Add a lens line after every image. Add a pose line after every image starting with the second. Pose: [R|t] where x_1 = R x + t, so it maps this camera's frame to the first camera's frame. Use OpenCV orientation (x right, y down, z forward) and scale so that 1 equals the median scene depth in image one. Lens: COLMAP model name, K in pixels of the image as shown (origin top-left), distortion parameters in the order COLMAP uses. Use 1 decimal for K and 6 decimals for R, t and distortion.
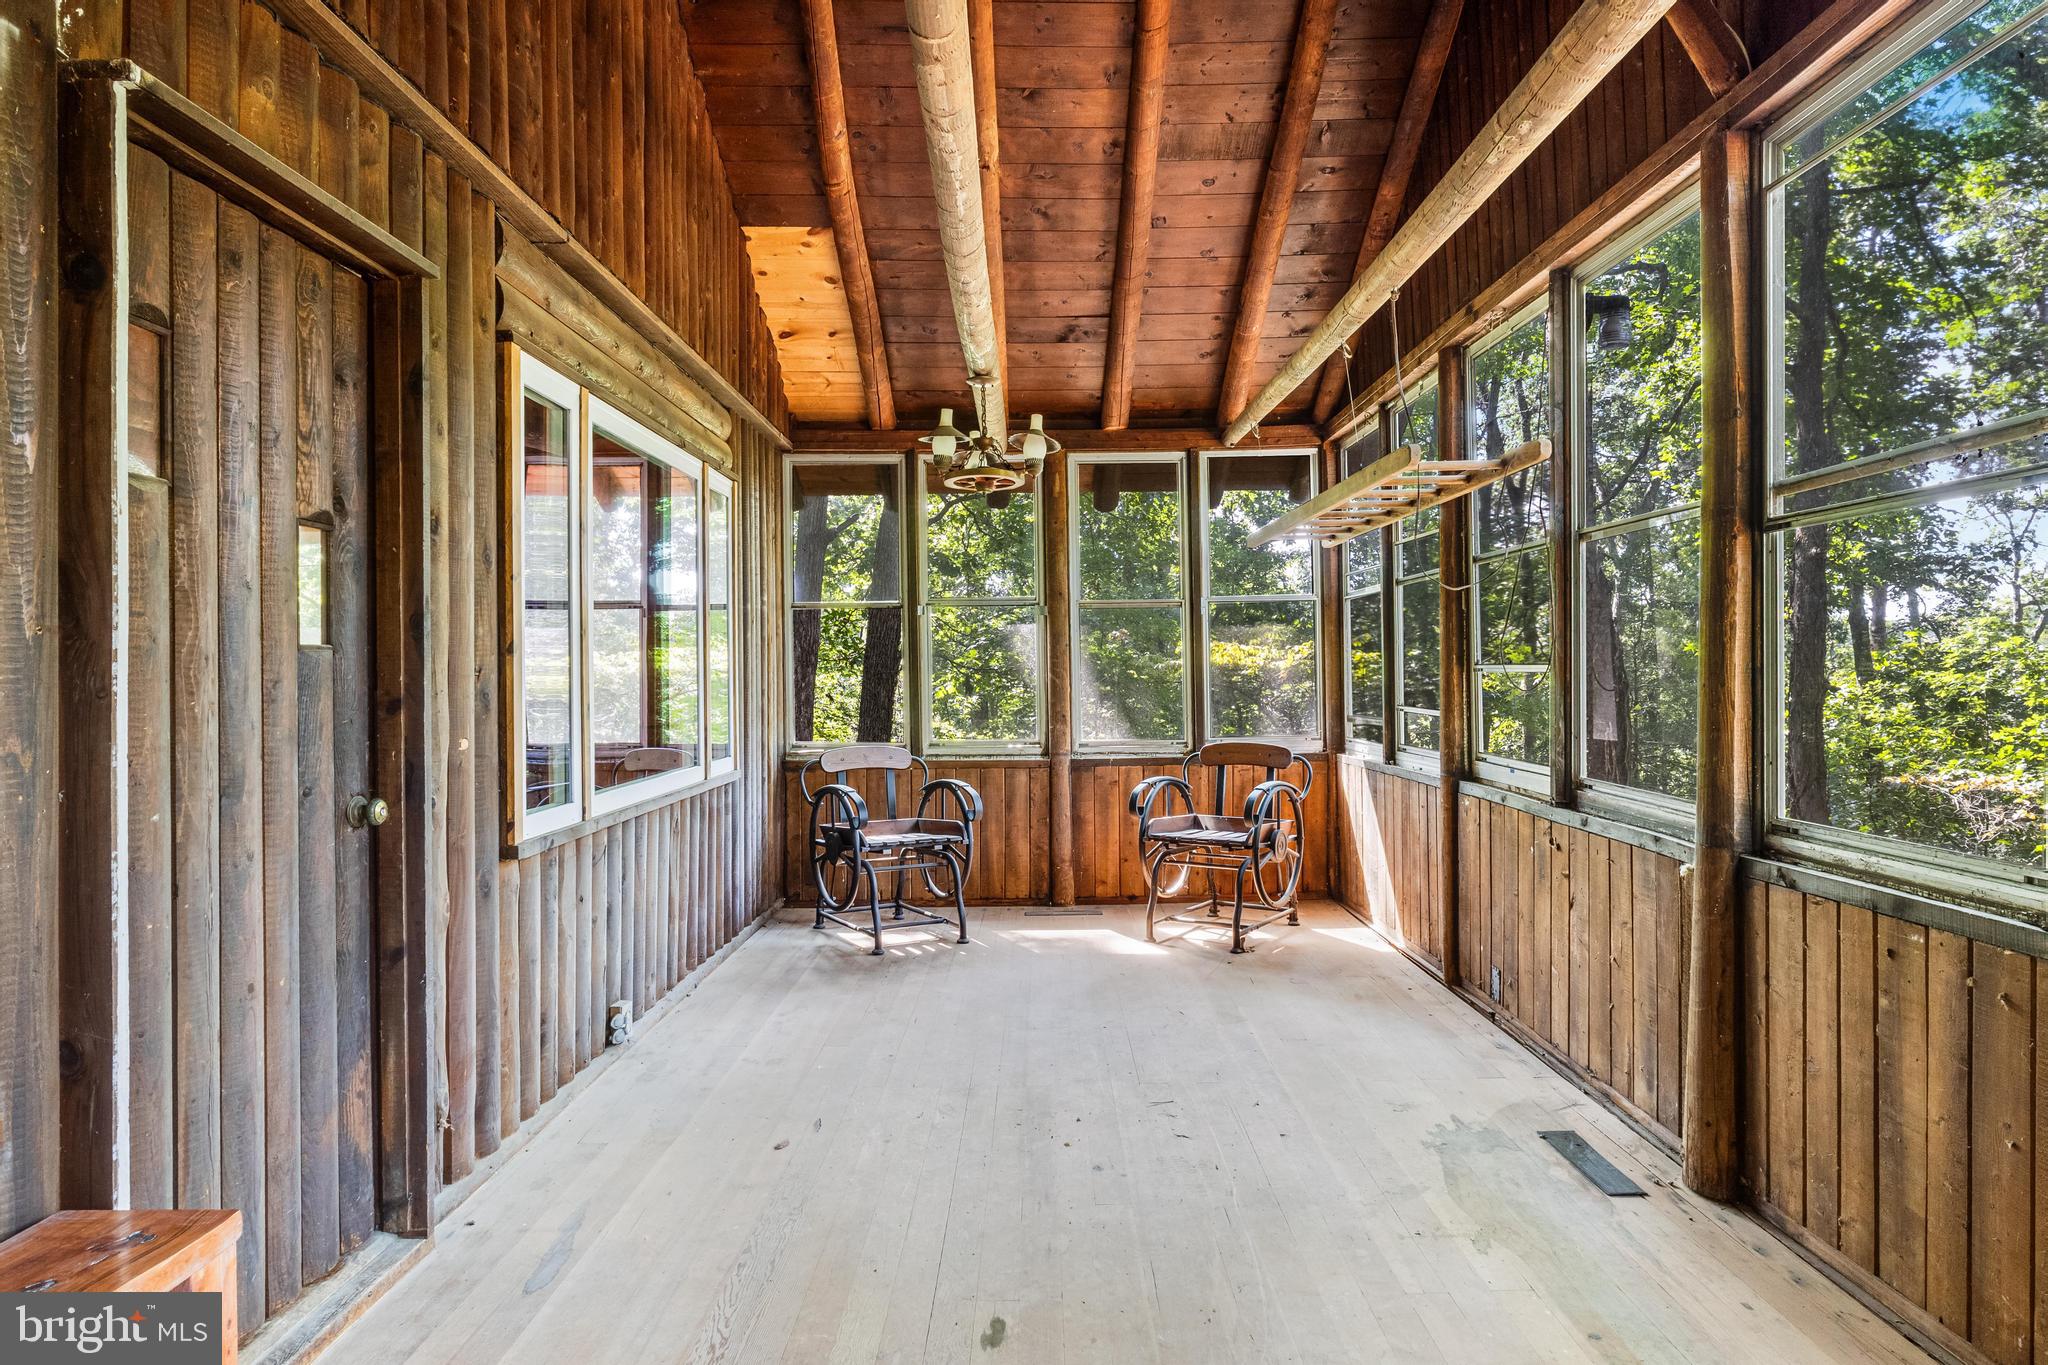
lens RADIAL K [[1175.3, 0, 1023.8], [0, 1175.3, 674.4], [0, 0, 1]] dist [-0.007853, -0.000117]
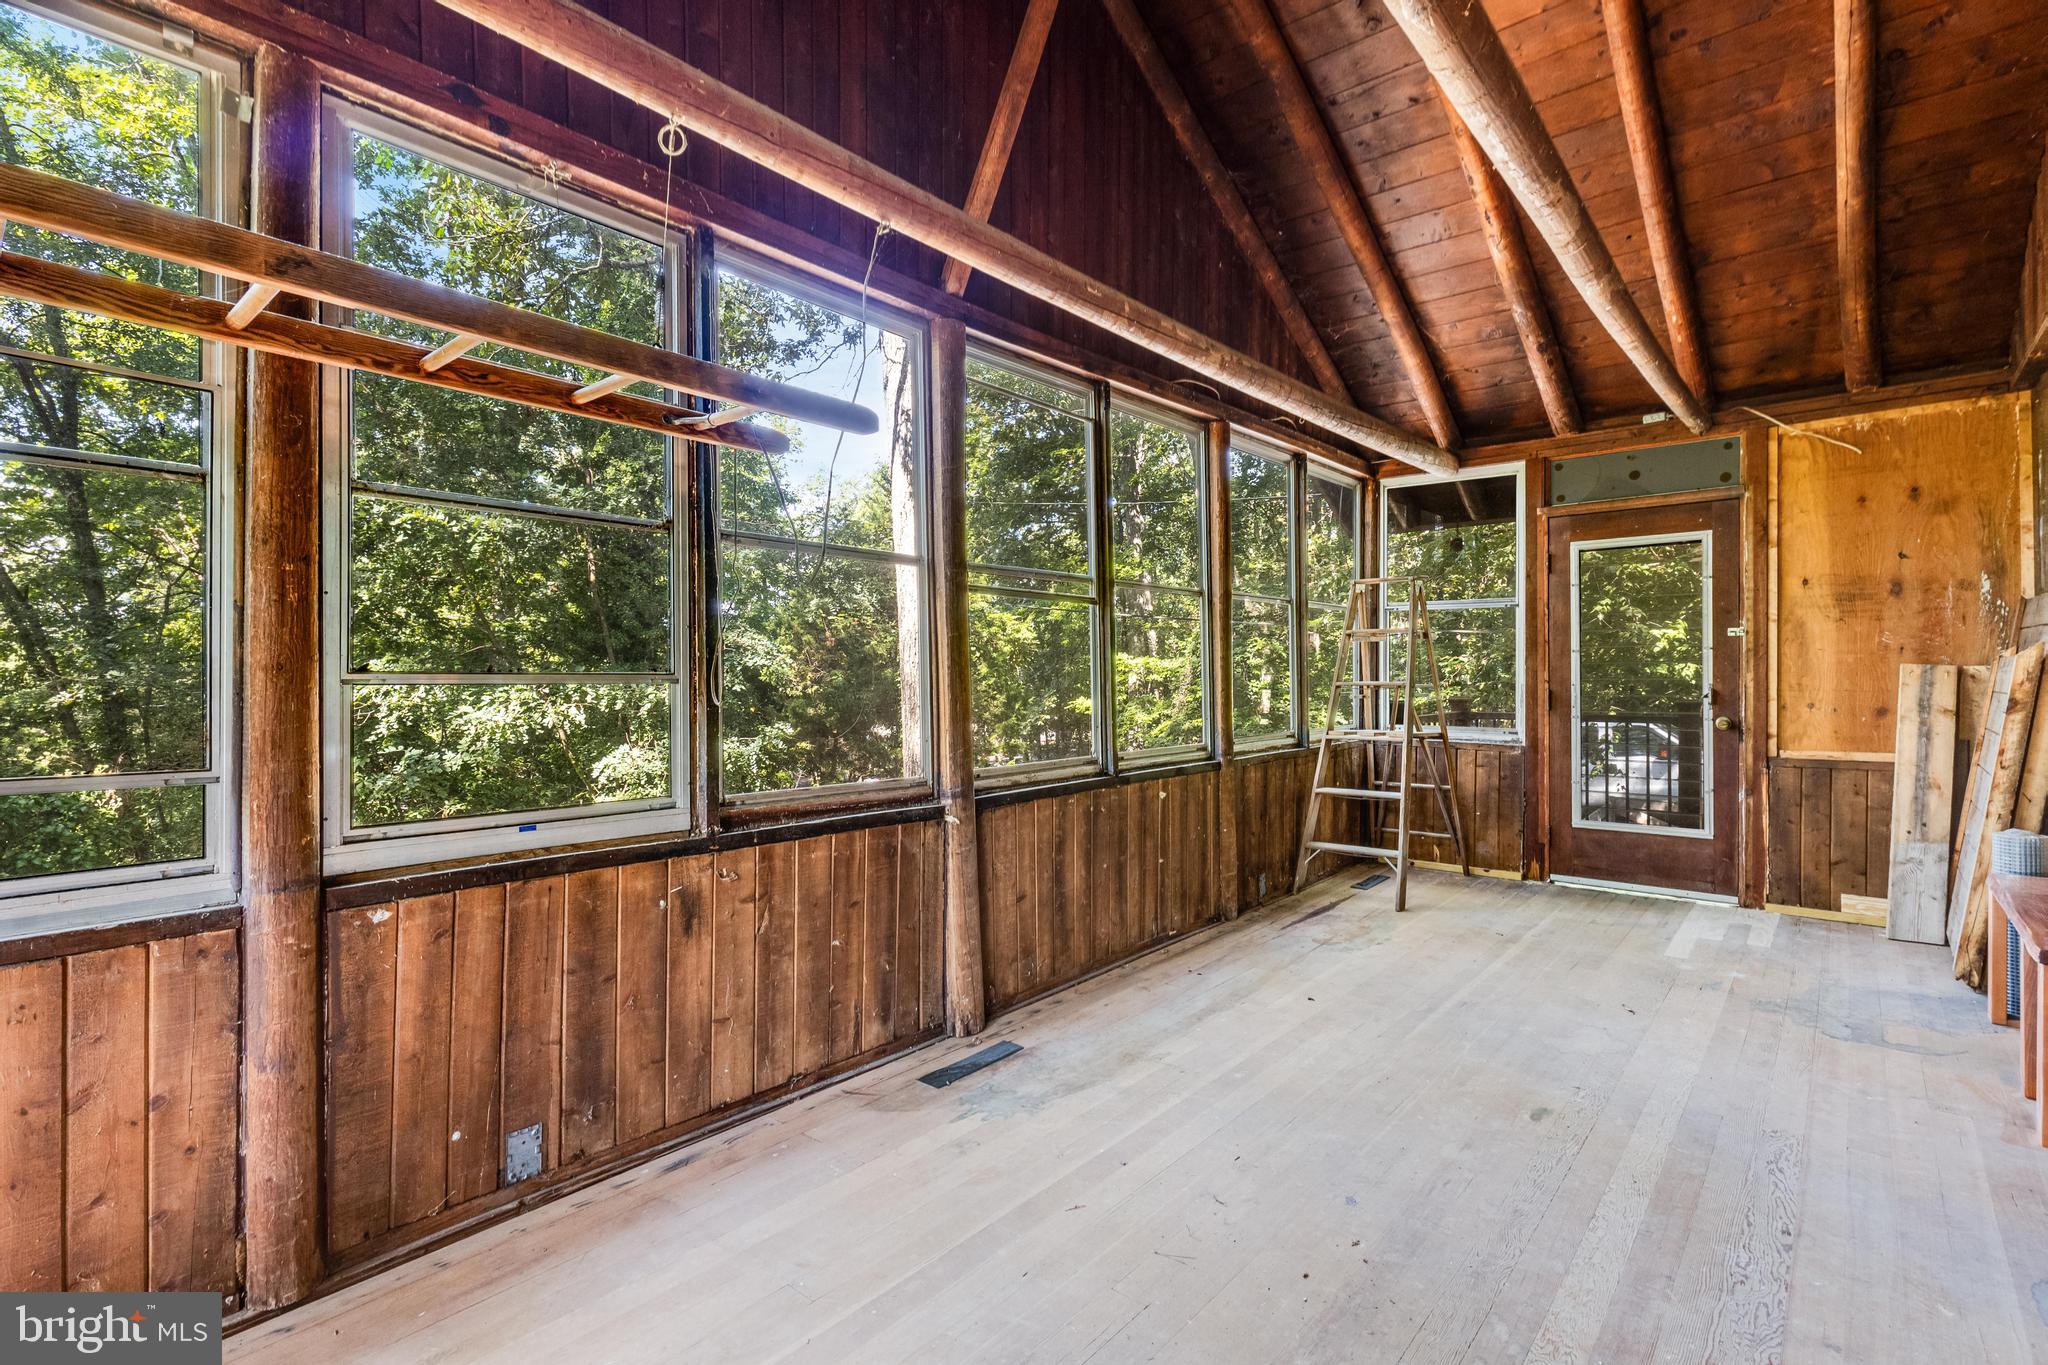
lens RADIAL K [[951.6, 0, 1022.5], [0, 951.6, 680.7], [0, 0, 1]] dist [0.003968, 0.000250]
pose [[-0.764499, 0.013697, 0.644479, -0.256468], [0.013131, 0.999898, -0.005674, 0.007008], [-0.644491, 0.004125, -0.764601, 1.941129]]
